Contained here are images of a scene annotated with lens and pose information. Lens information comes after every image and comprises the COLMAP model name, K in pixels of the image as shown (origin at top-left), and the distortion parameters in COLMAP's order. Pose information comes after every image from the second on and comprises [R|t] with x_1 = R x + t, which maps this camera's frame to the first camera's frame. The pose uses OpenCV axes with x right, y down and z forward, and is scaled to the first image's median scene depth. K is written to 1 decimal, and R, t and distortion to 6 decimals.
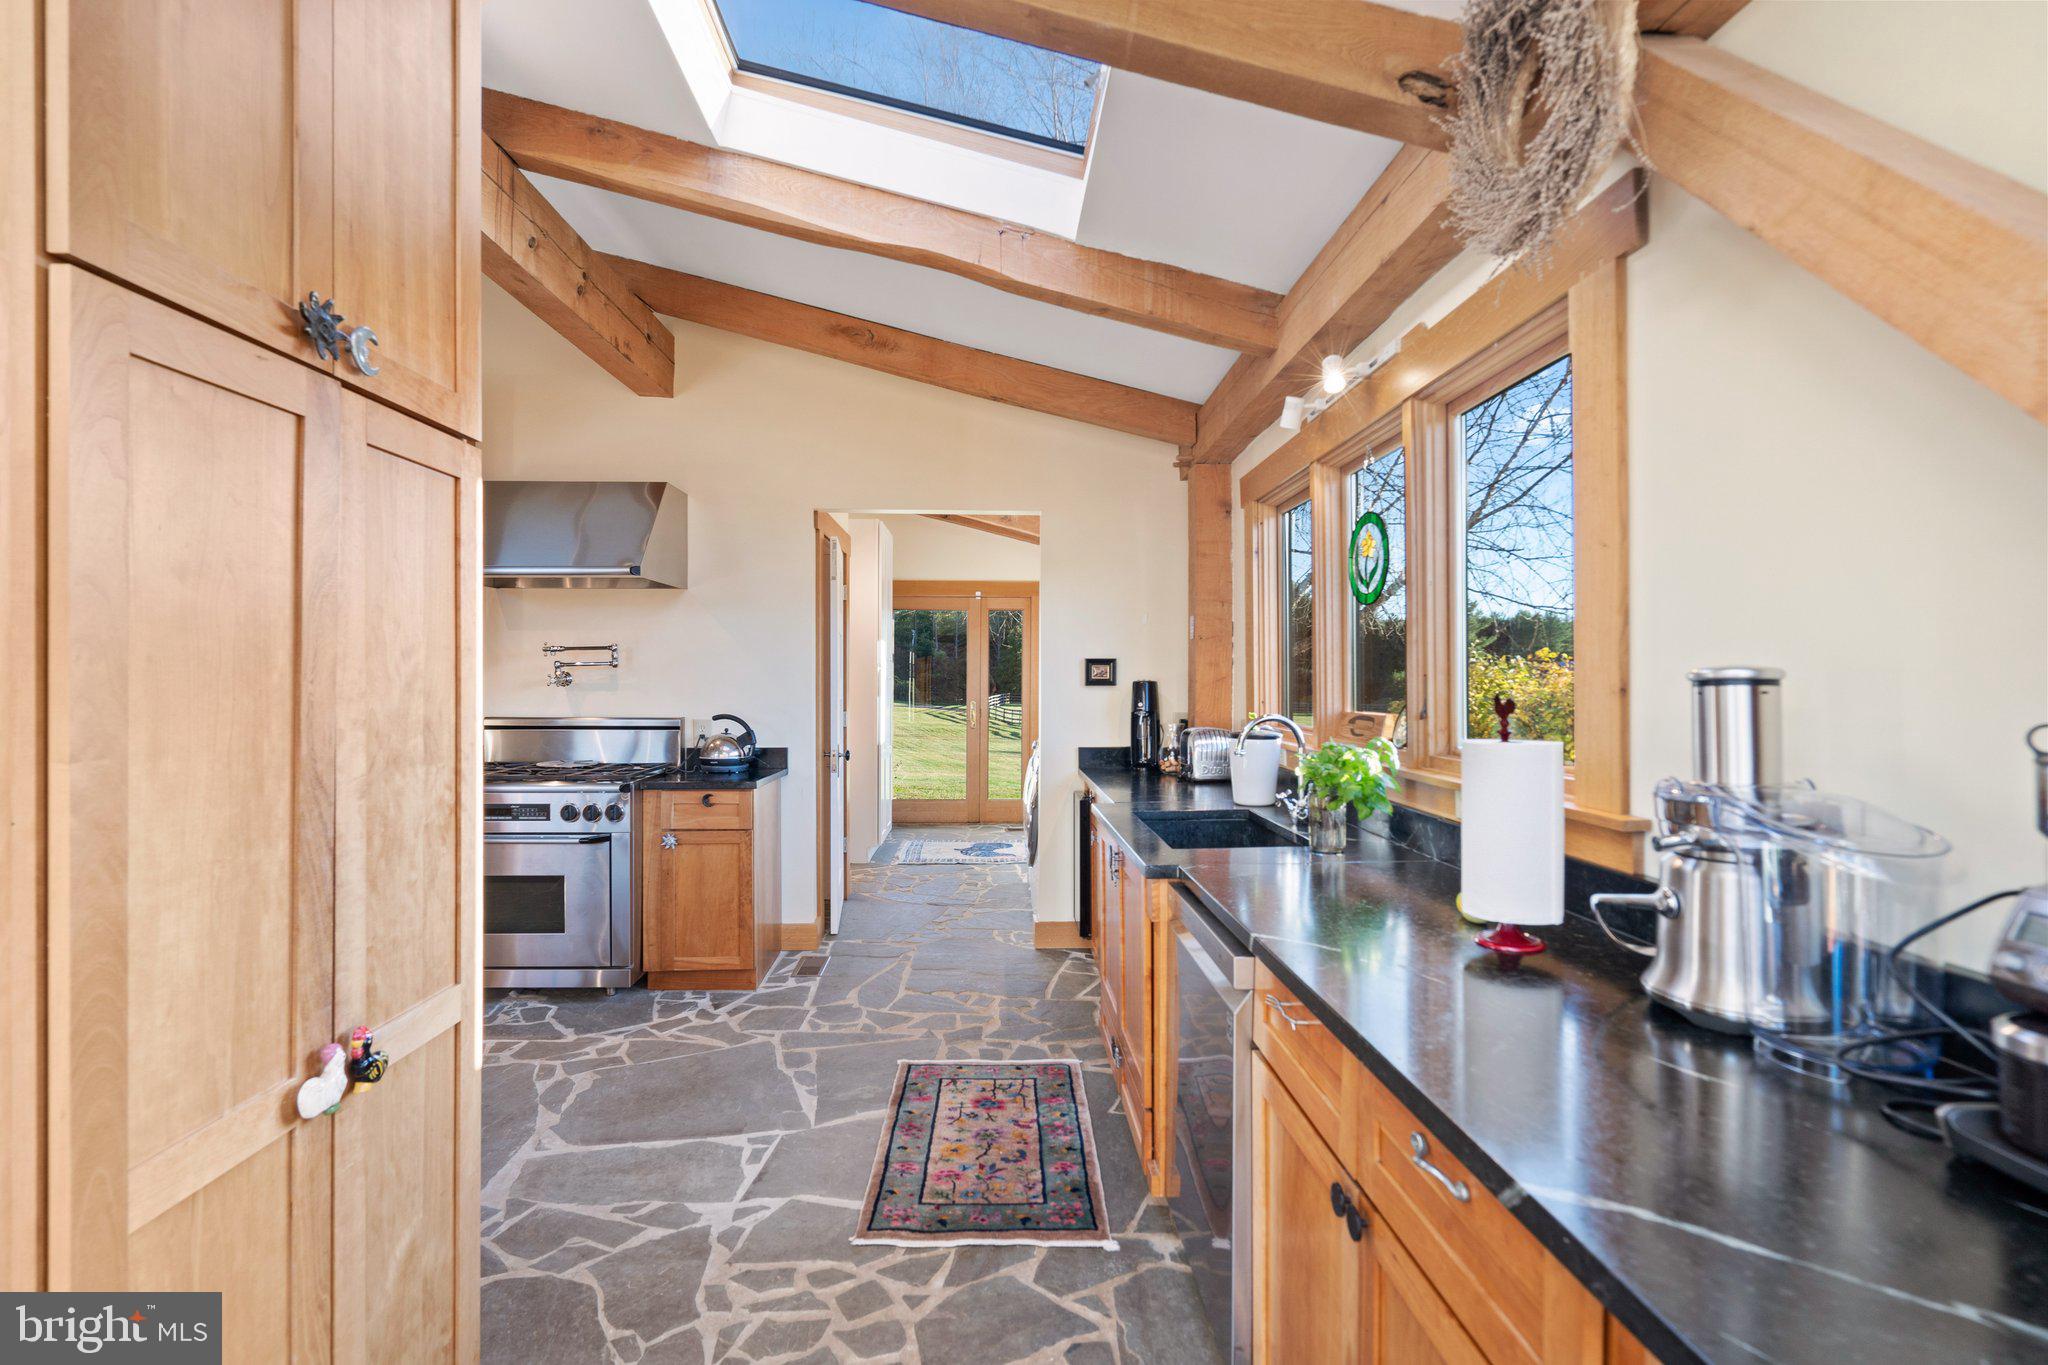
lens RADIAL K [[946.7, 0, 996.6], [0, 946.7, 674.7], [0, 0, 1]] dist [-0.000565, 0.000177]
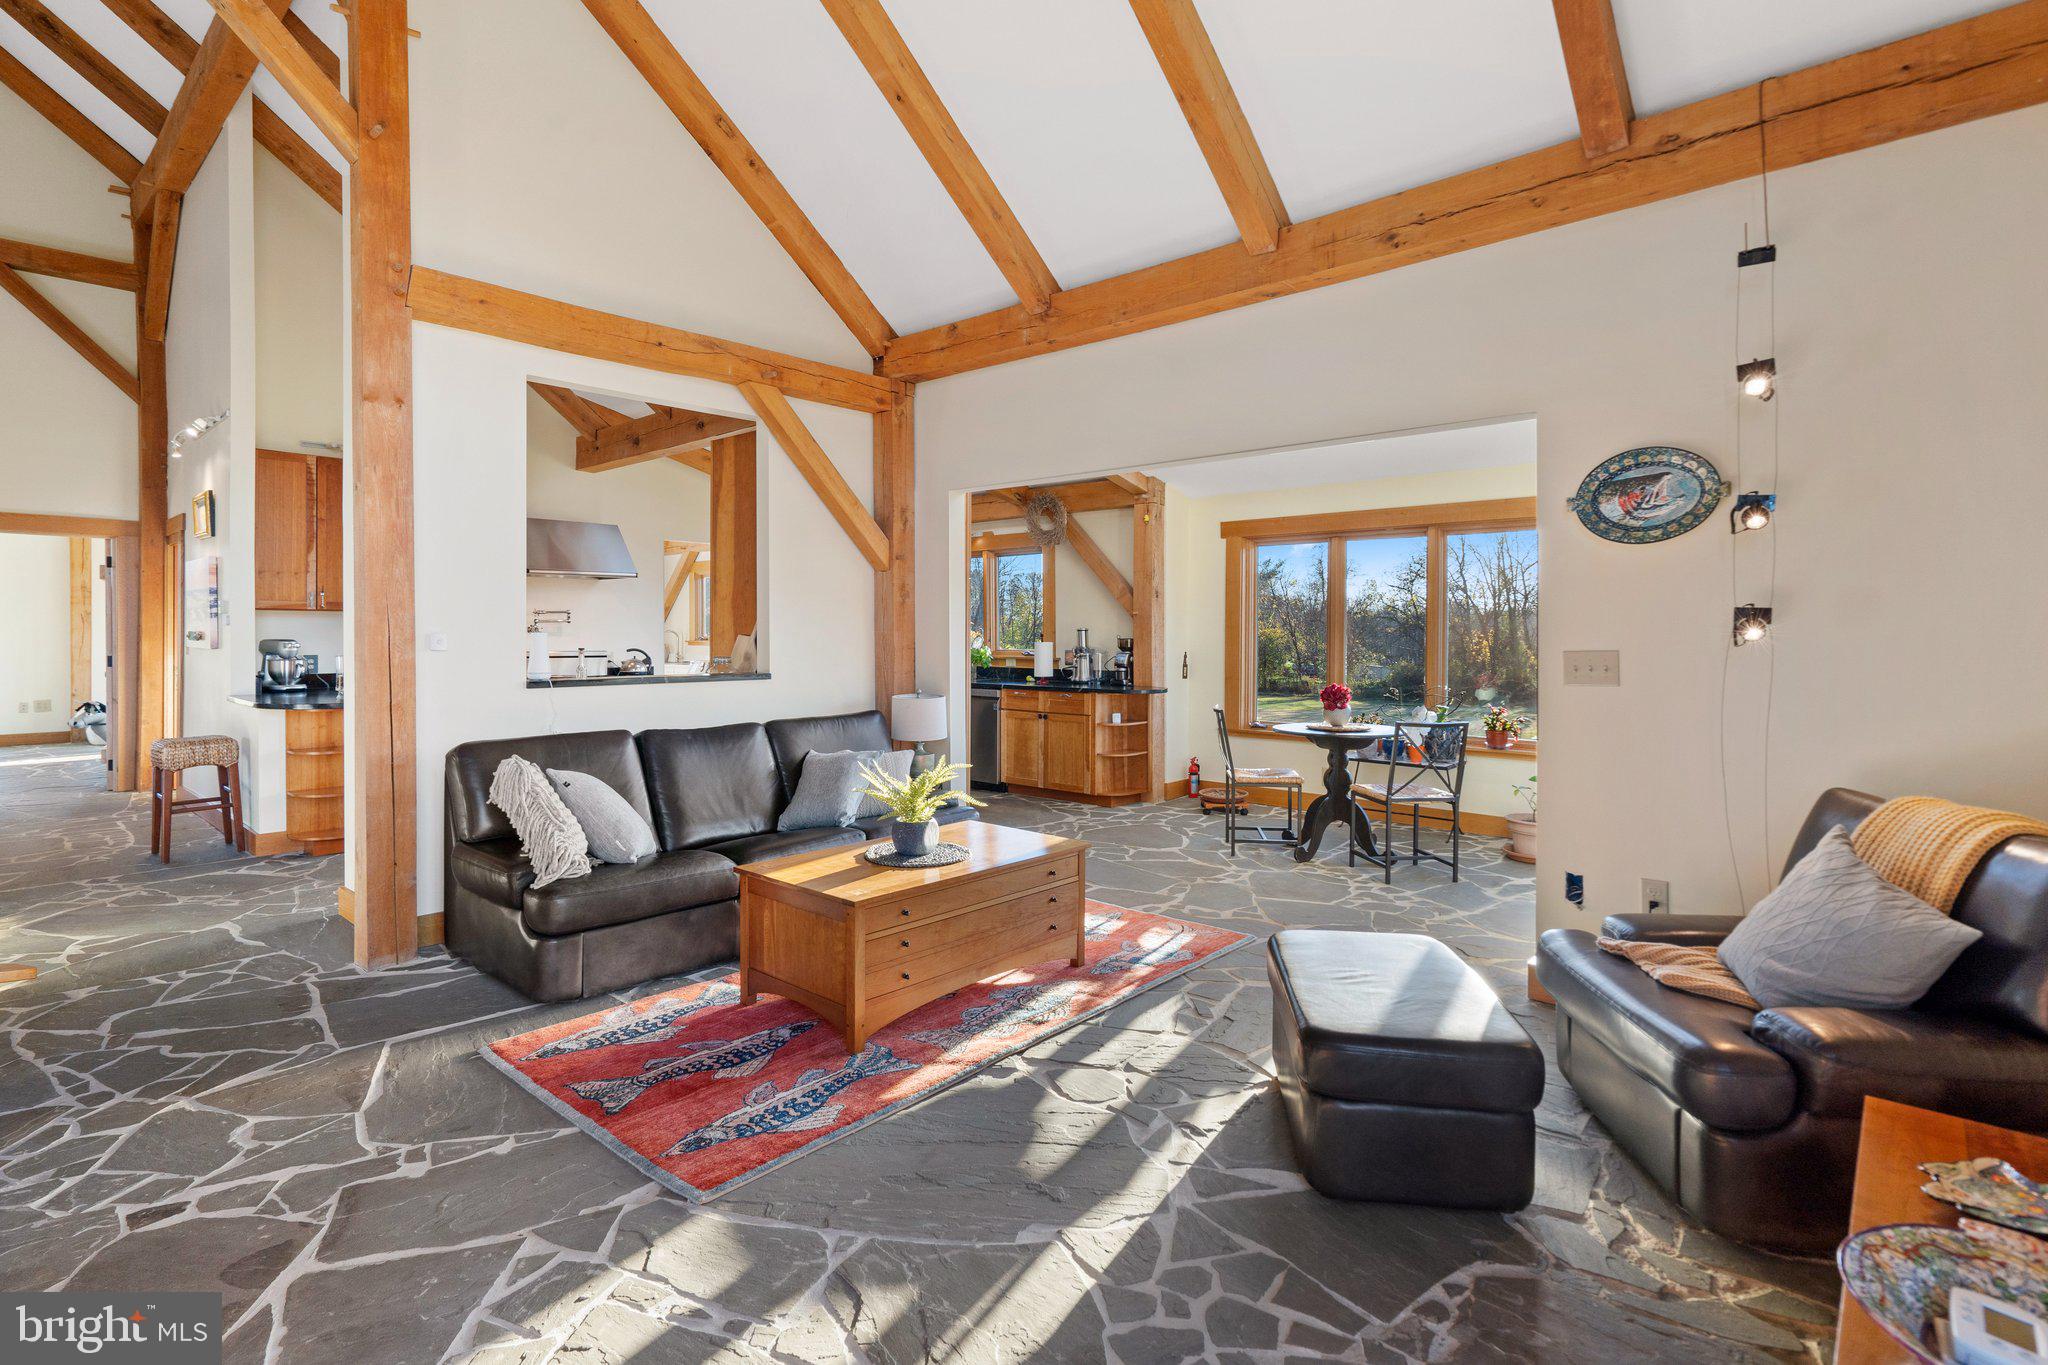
lens RADIAL K [[1002.8, 0, 1010.5], [0, 1002.8, 639.5], [0, 0, 1]] dist [0.001344, 0.000127]
pose [[0.688650, -0.003860, 0.725083, -2.109335], [-0.004624, 0.999942, 0.009716, 0.002857], [-0.725079, -0.010044, 0.688593, -1.563727]]
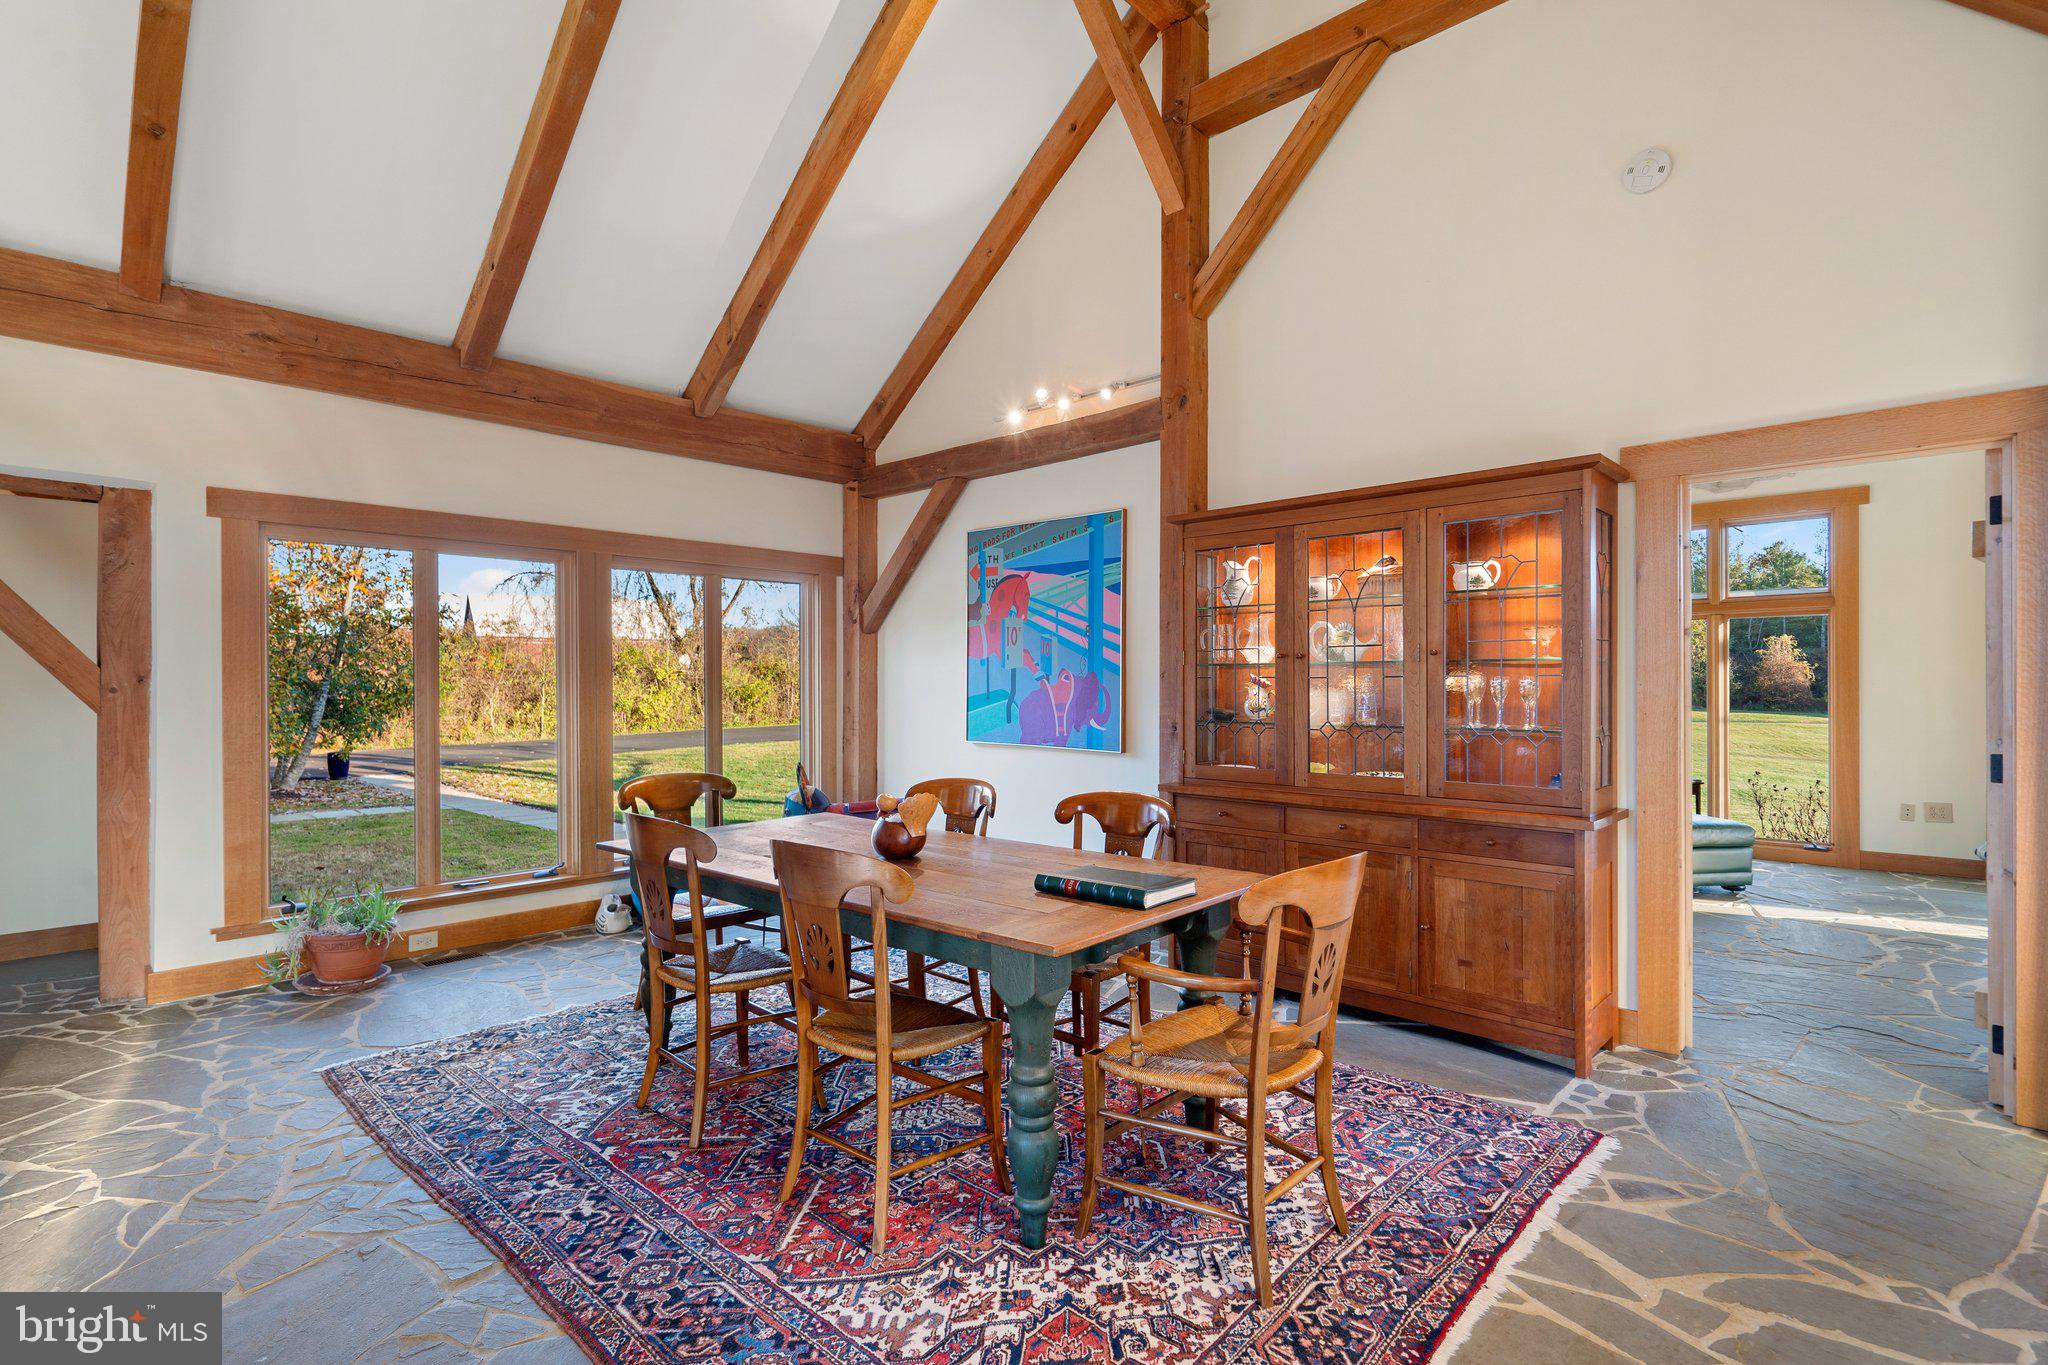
lens RADIAL K [[971.2, 0, 1016.8], [0, 971.2, 689.6], [0, 0, 1]] dist [-0.000670, -0.000168]
pose [[0.716868, -0.001008, -0.697208, -1.800590], [0.007051, 0.999958, 0.005803, 0.005214], [0.697173, -0.009076, 0.716846, 1.010287]]
